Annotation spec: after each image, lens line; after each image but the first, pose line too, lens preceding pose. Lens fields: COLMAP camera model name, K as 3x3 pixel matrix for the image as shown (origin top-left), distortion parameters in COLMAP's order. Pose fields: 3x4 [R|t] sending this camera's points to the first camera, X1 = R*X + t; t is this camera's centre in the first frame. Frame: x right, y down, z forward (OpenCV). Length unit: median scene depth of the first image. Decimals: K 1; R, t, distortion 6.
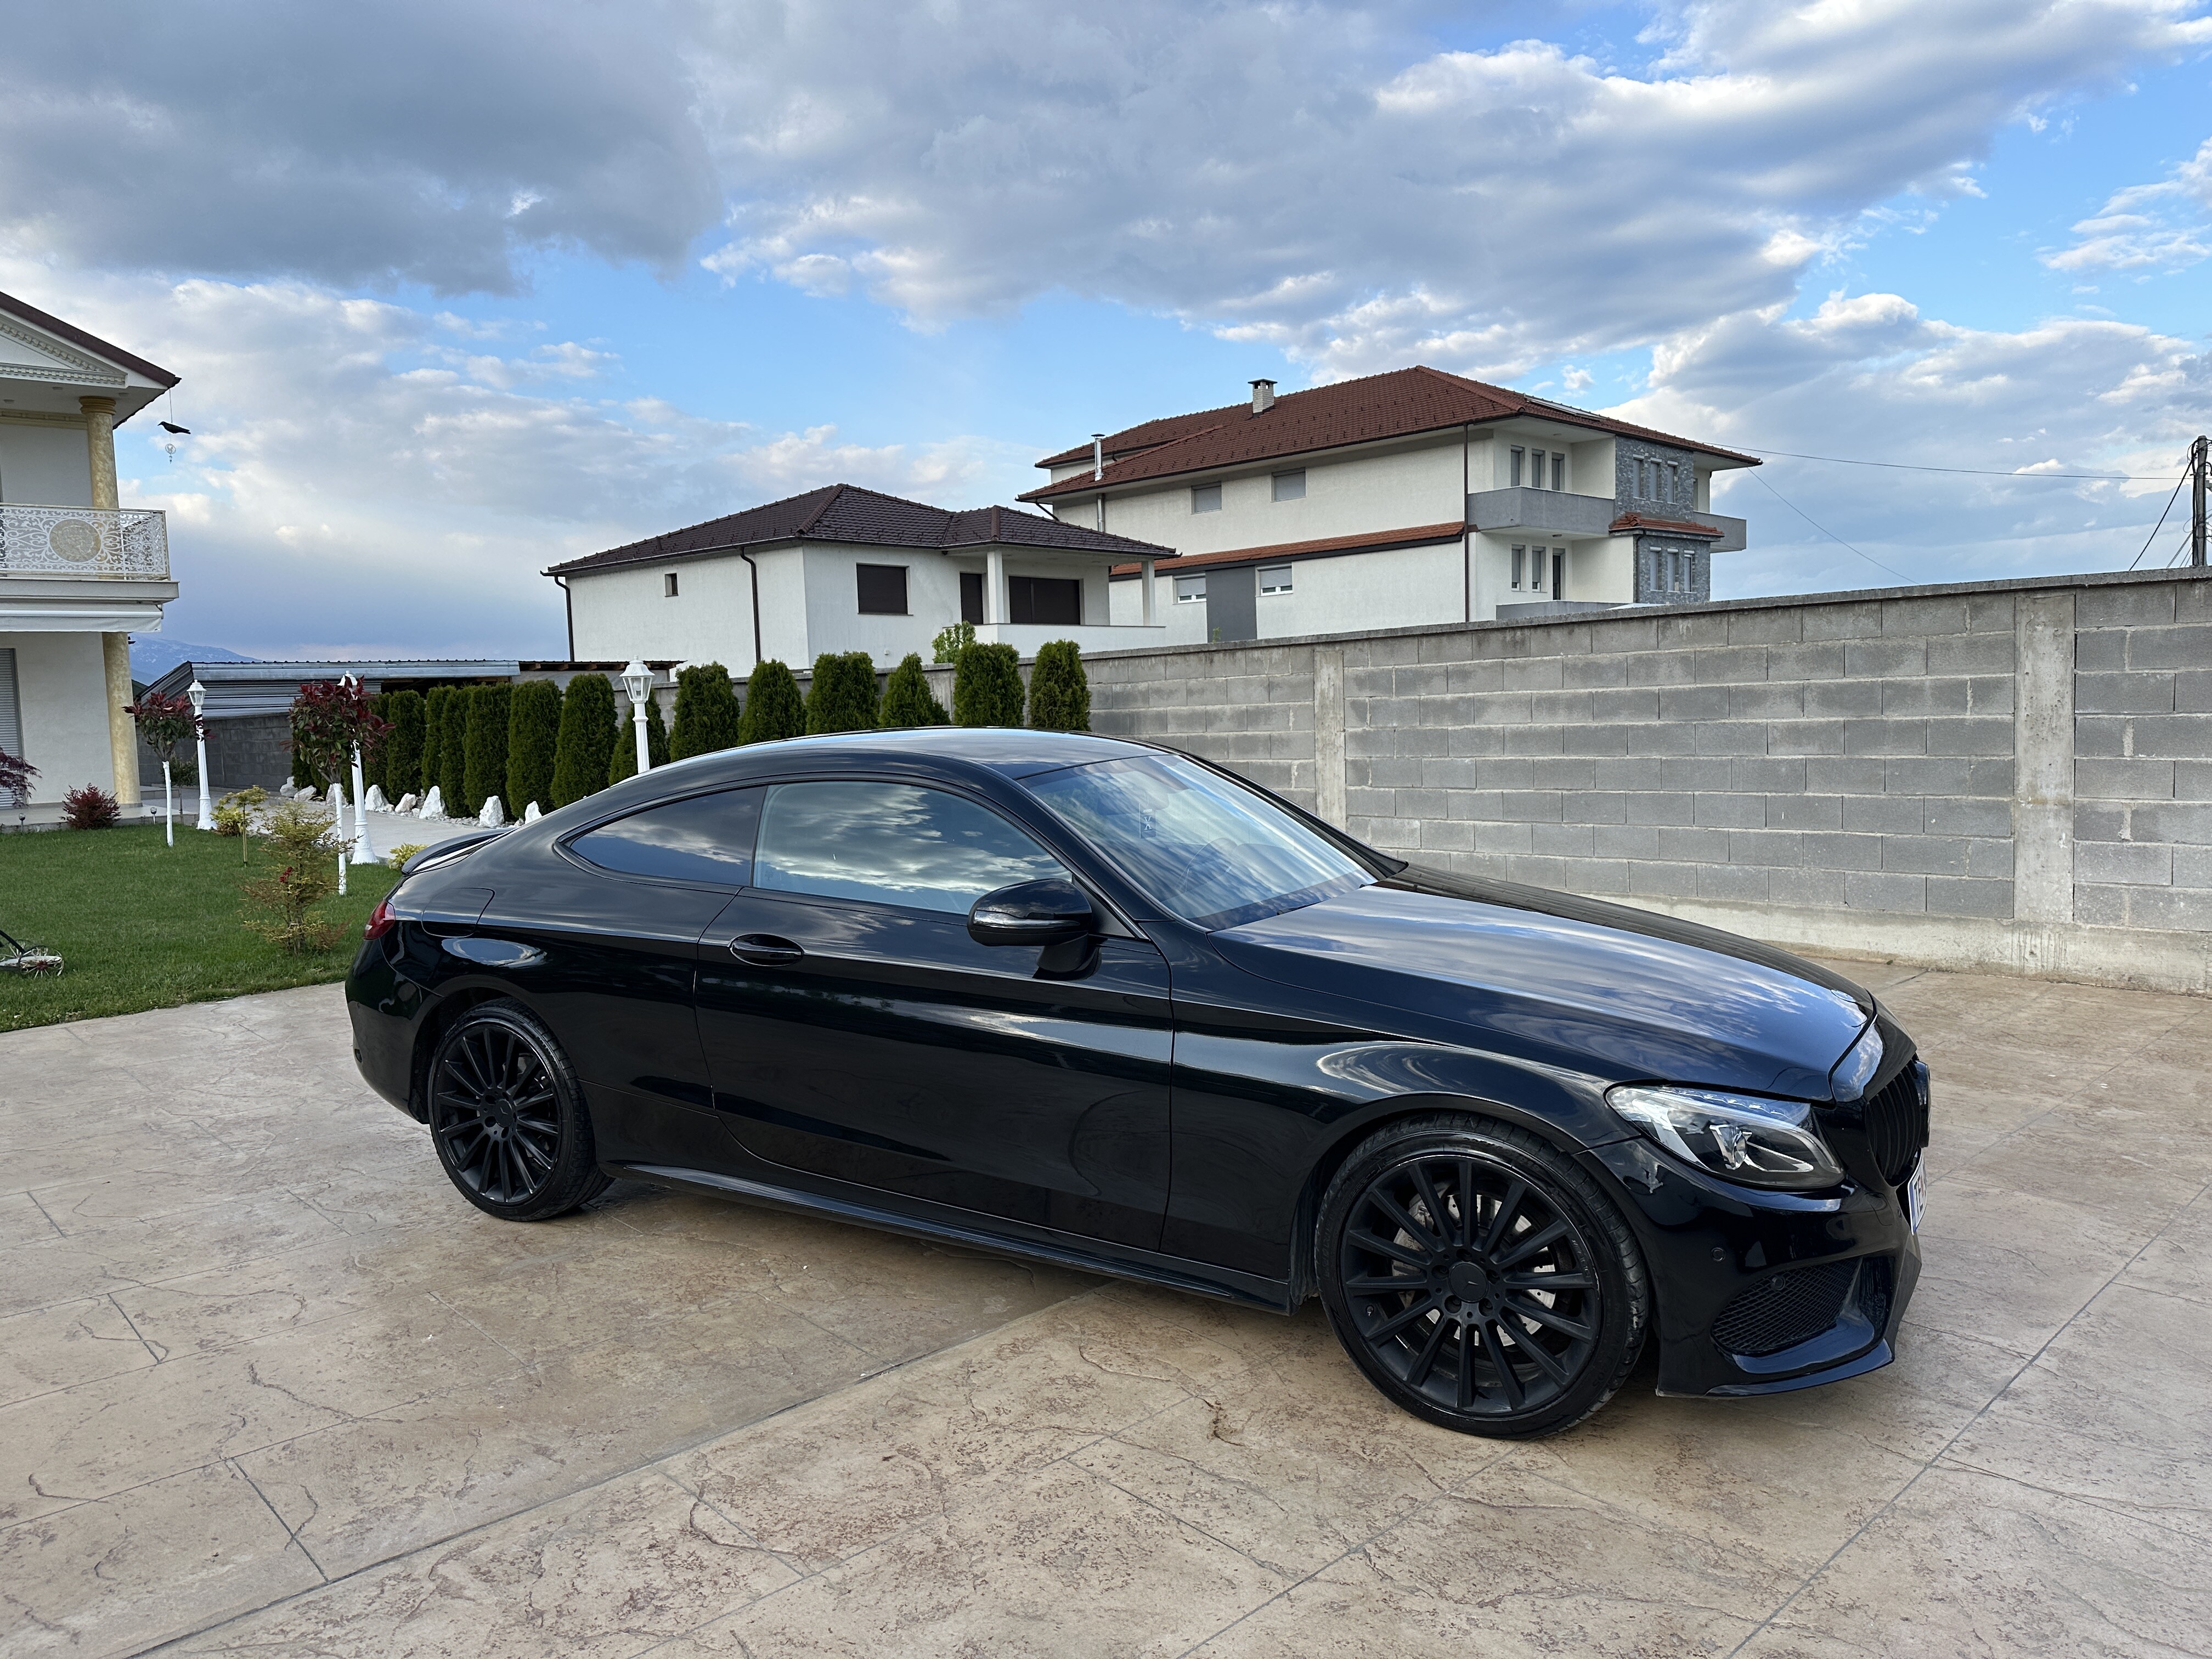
lens RADIAL K [[1543.2, 0, 1096.2], [0, 1543.2, 829.0], [0, 0, 1]] dist [0.093048, -0.128227]
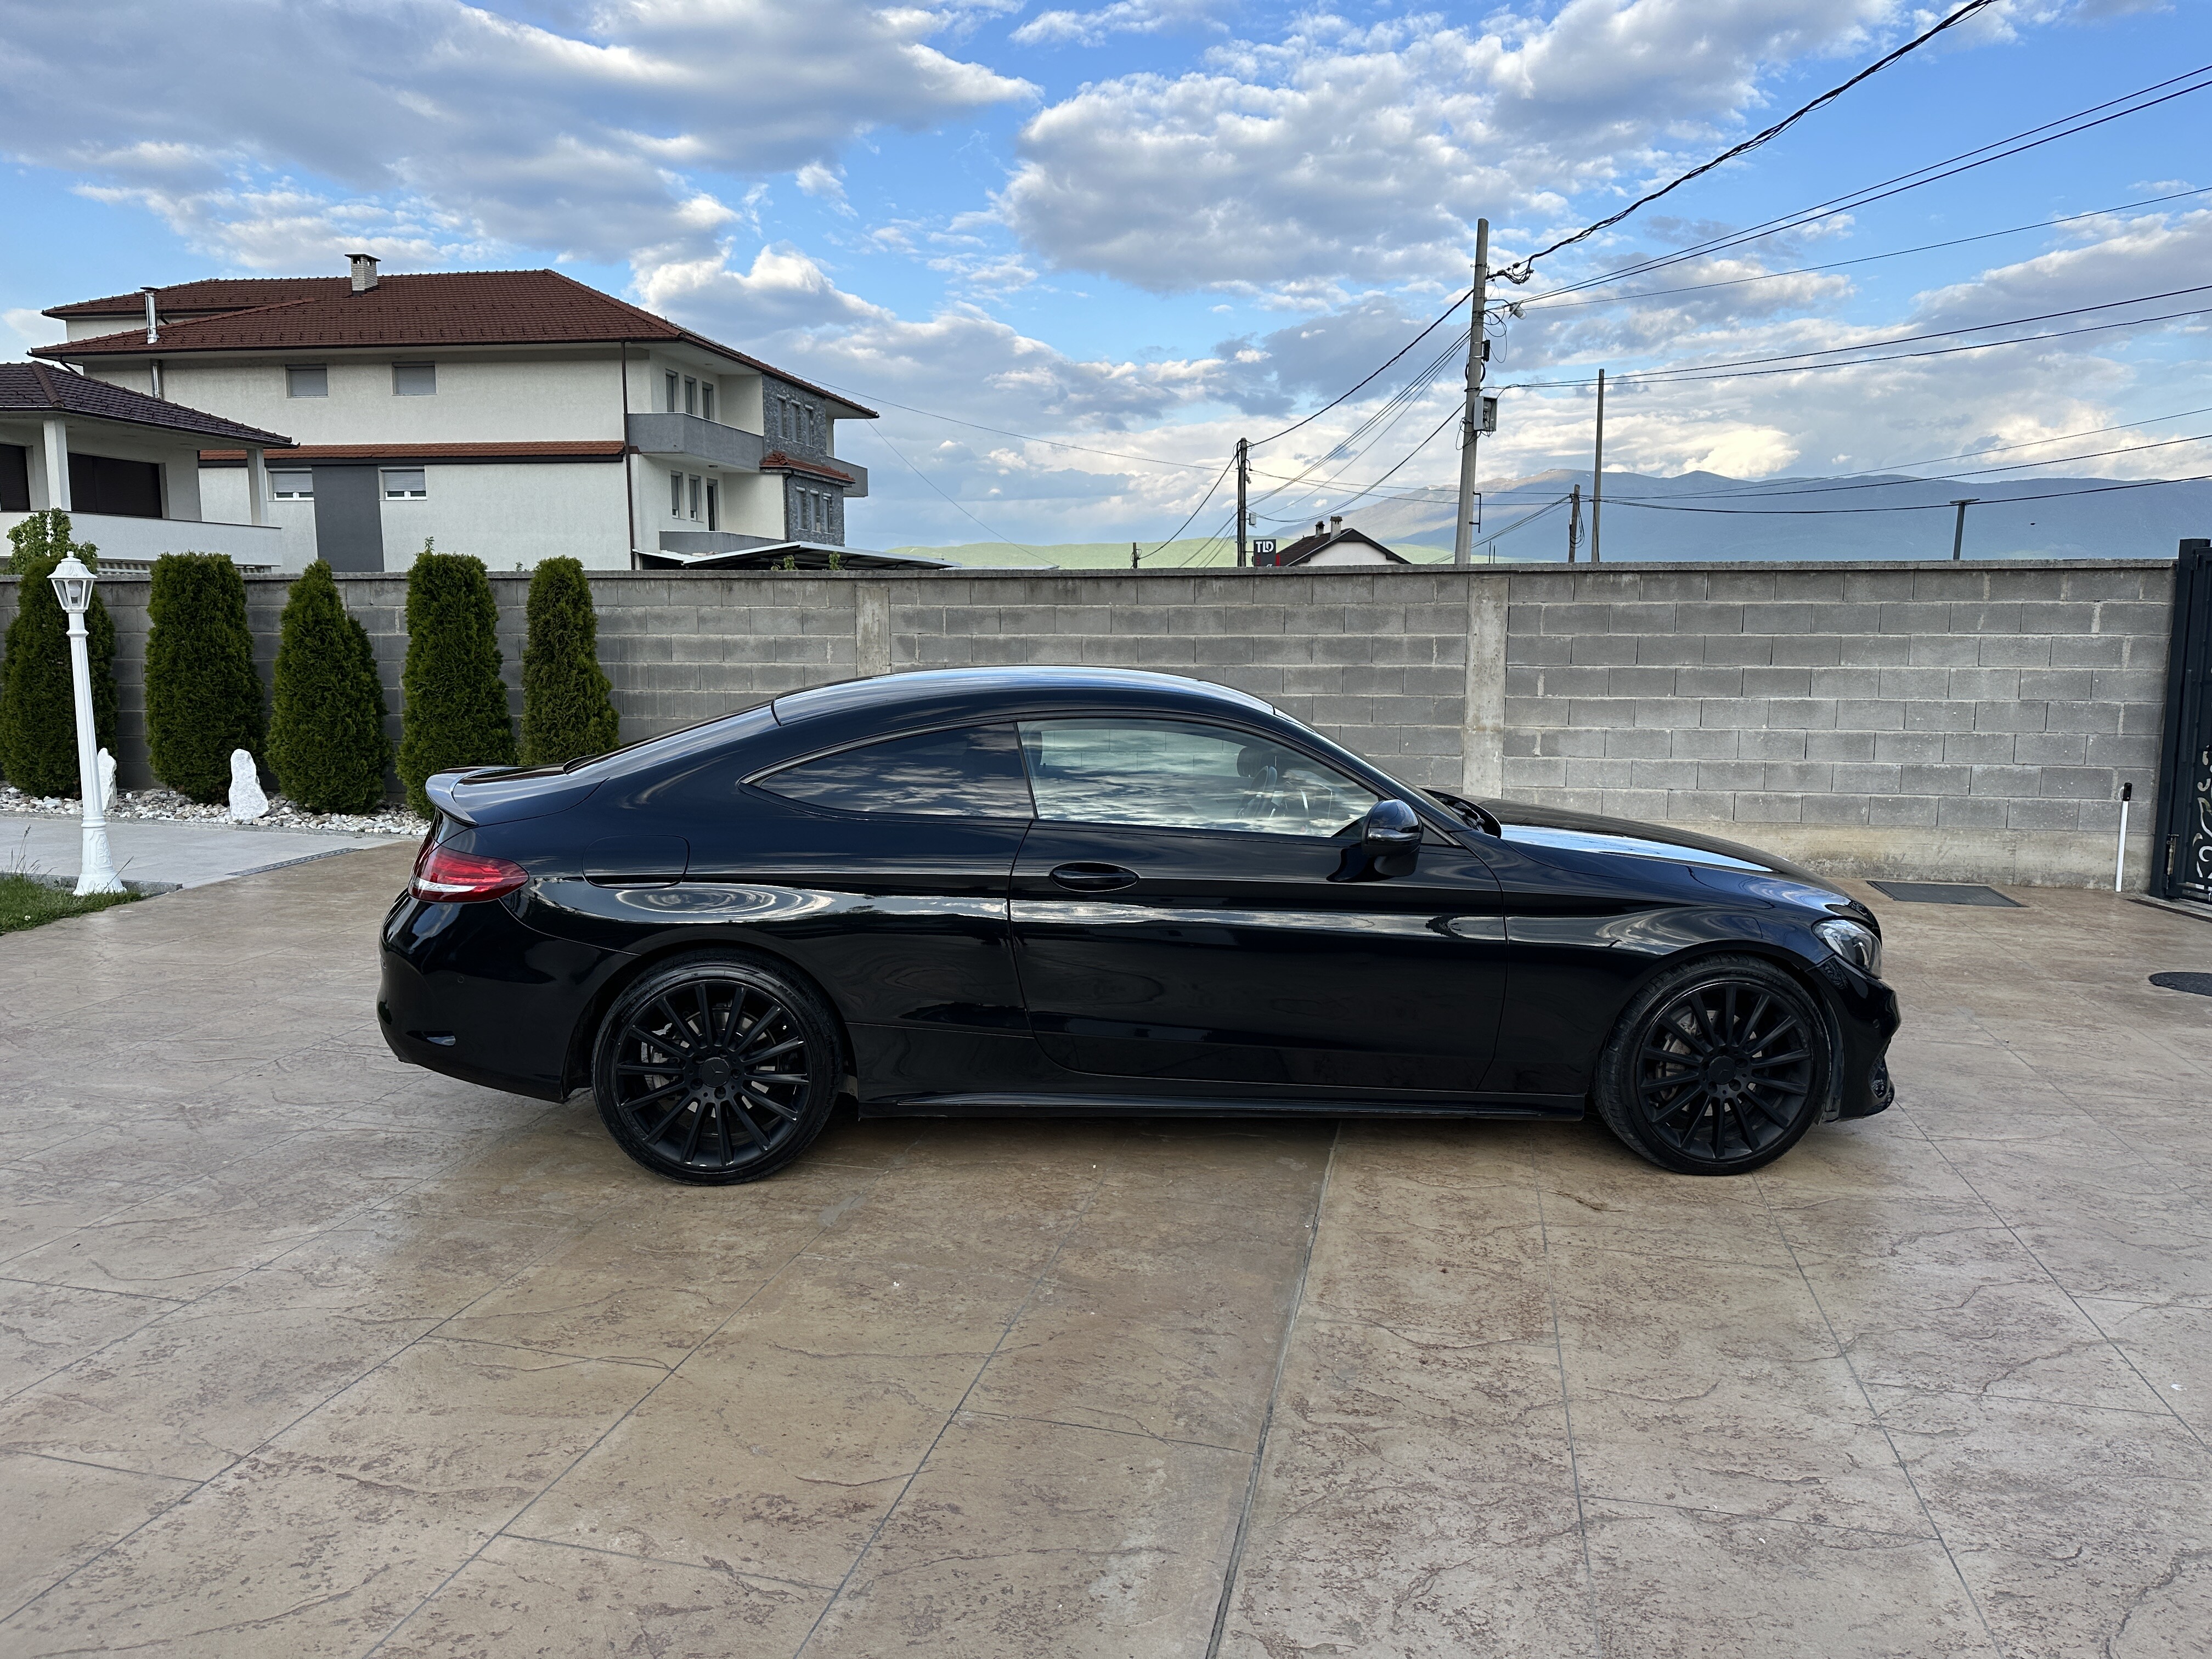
lens RADIAL K [[1532.3, 0, 1116.7], [0, 1532.3, 832.2], [0, 0, 1]] dist [0.147477, -0.240291]
pose [[0.822842, -0.044065, 0.566559, -0.370892], [0.016423, 0.998417, 0.053801, -0.004312], [-0.568032, -0.034965, 0.822263, 0.055506]]
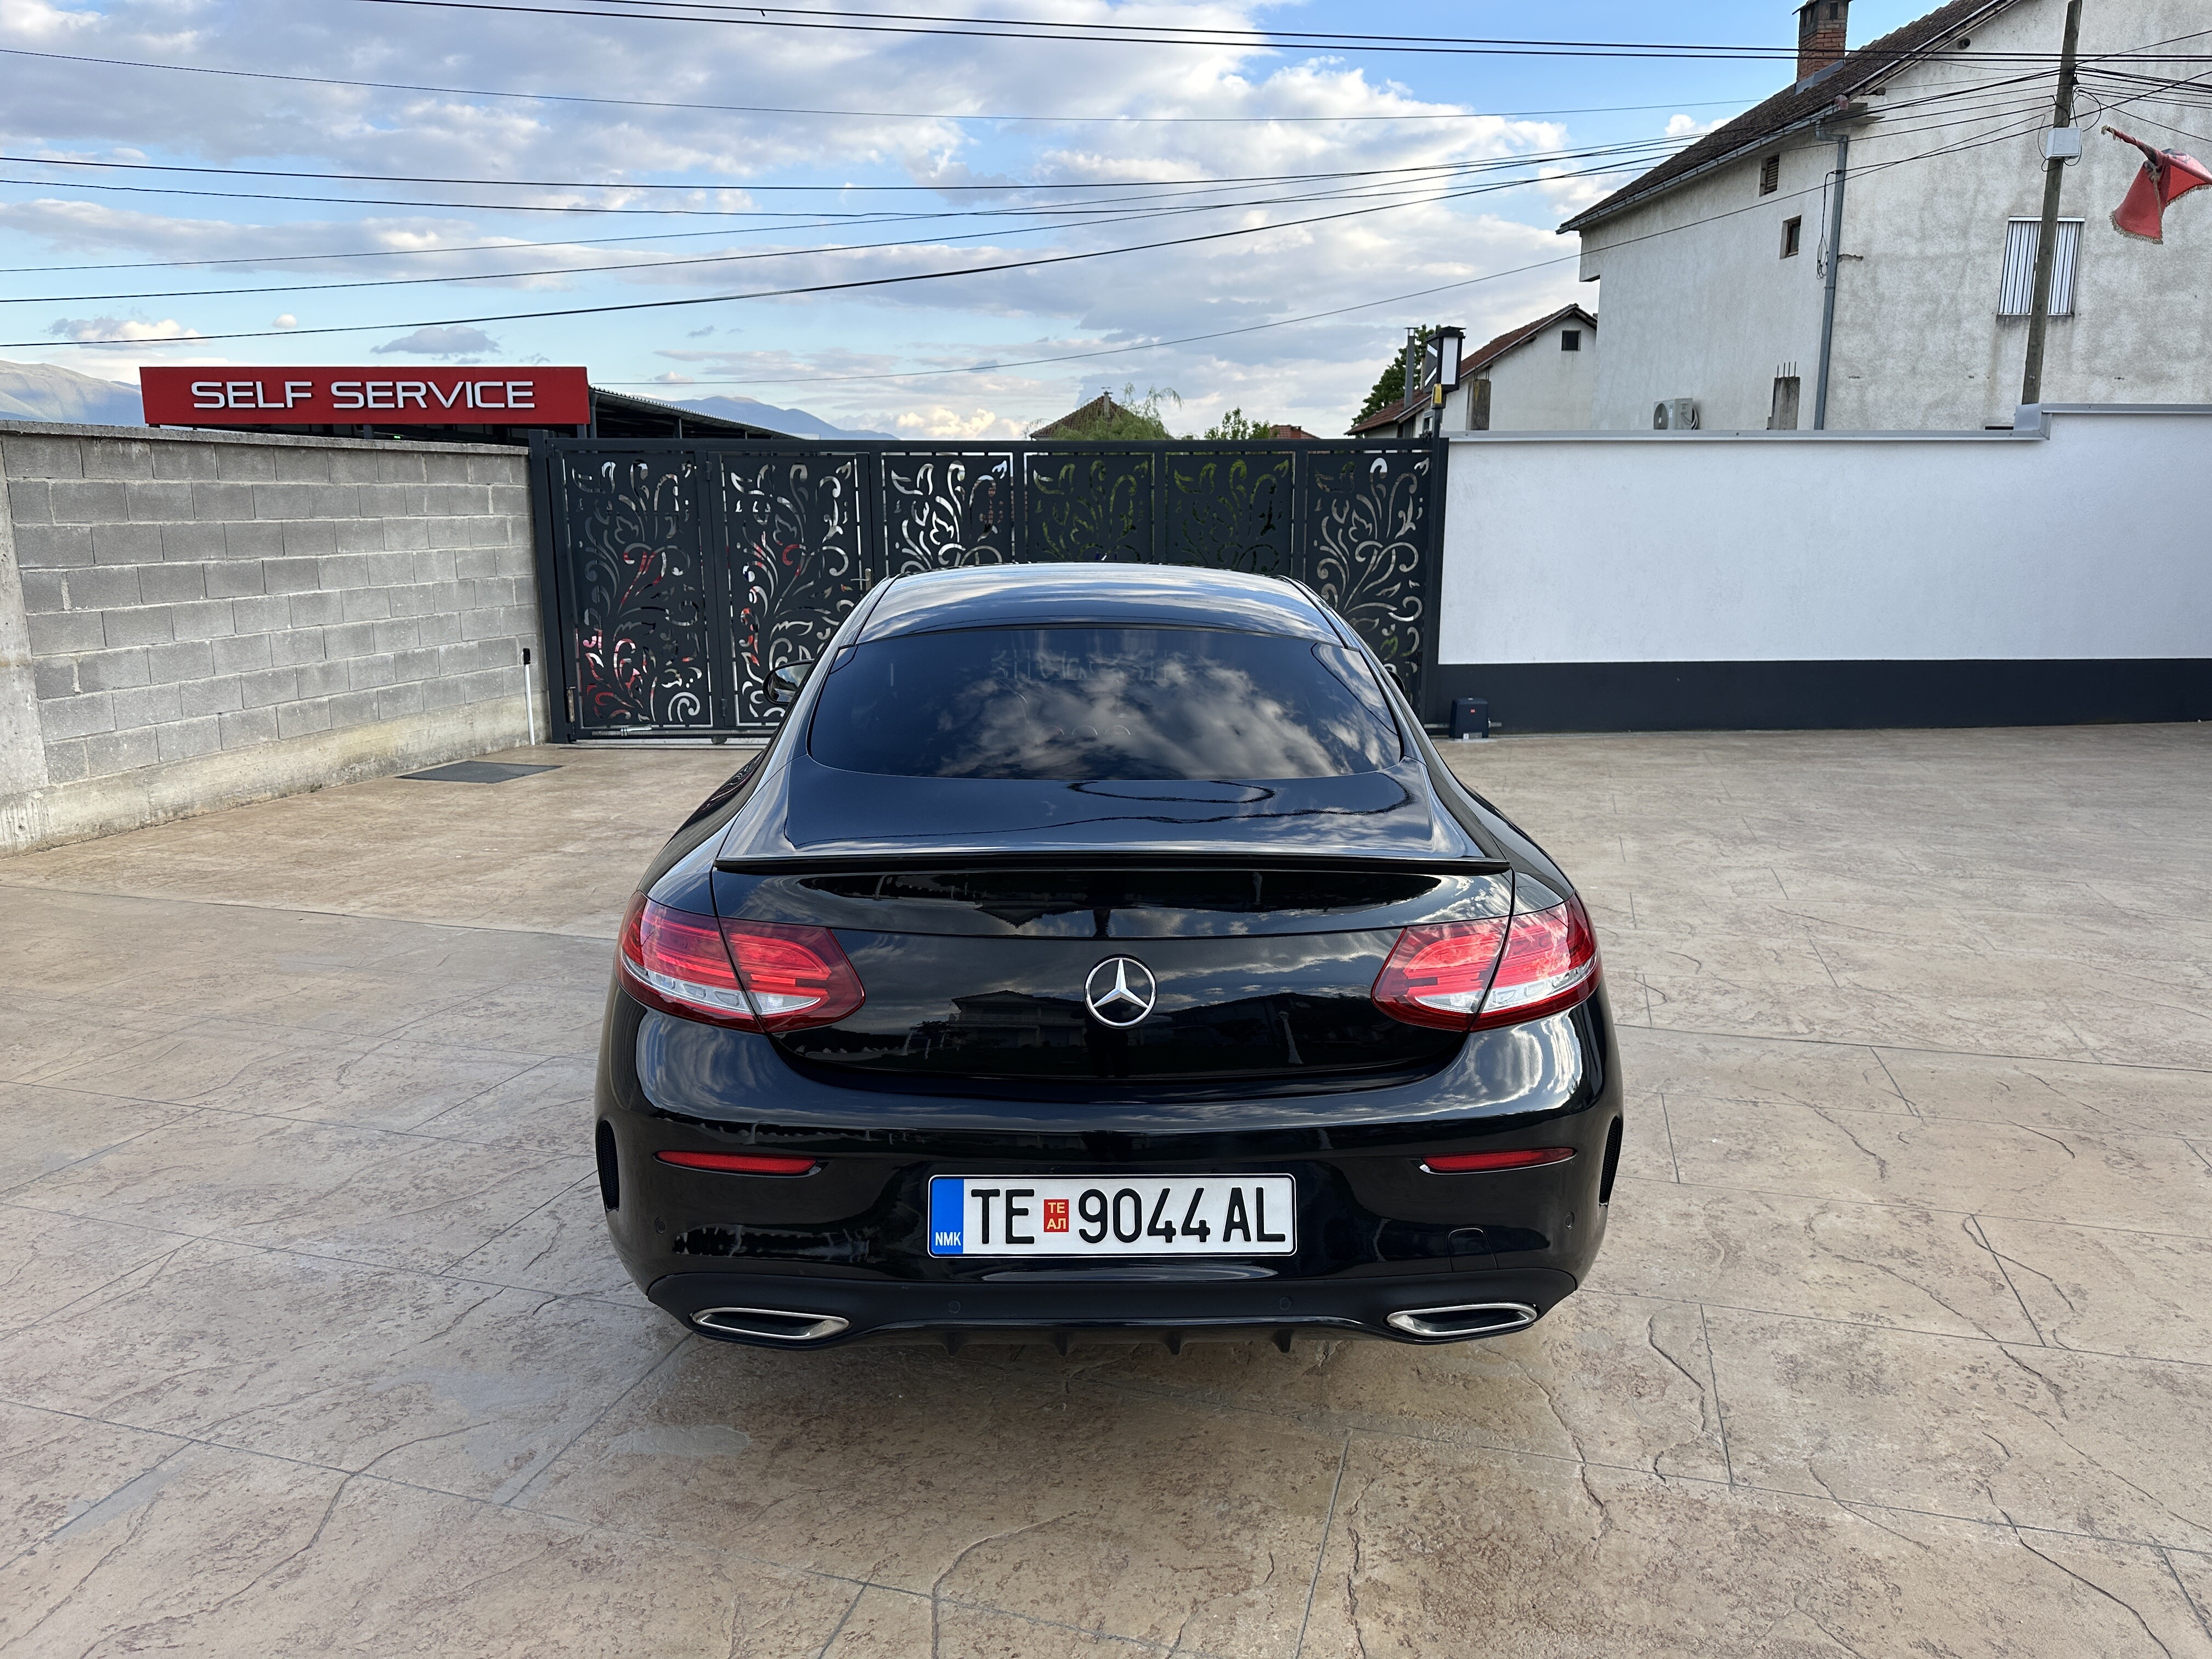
lens RADIAL K [[1562.8, 0, 1104.1], [0, 1562.8, 791.0], [0, 0, 1]] dist [0.052156, -0.055411]
pose [[-0.518849, -0.123674, 0.845872, -0.464378], [0.087885, 0.976520, 0.196684, -0.061159], [-0.850336, 0.176389, -0.495798, 0.790559]]
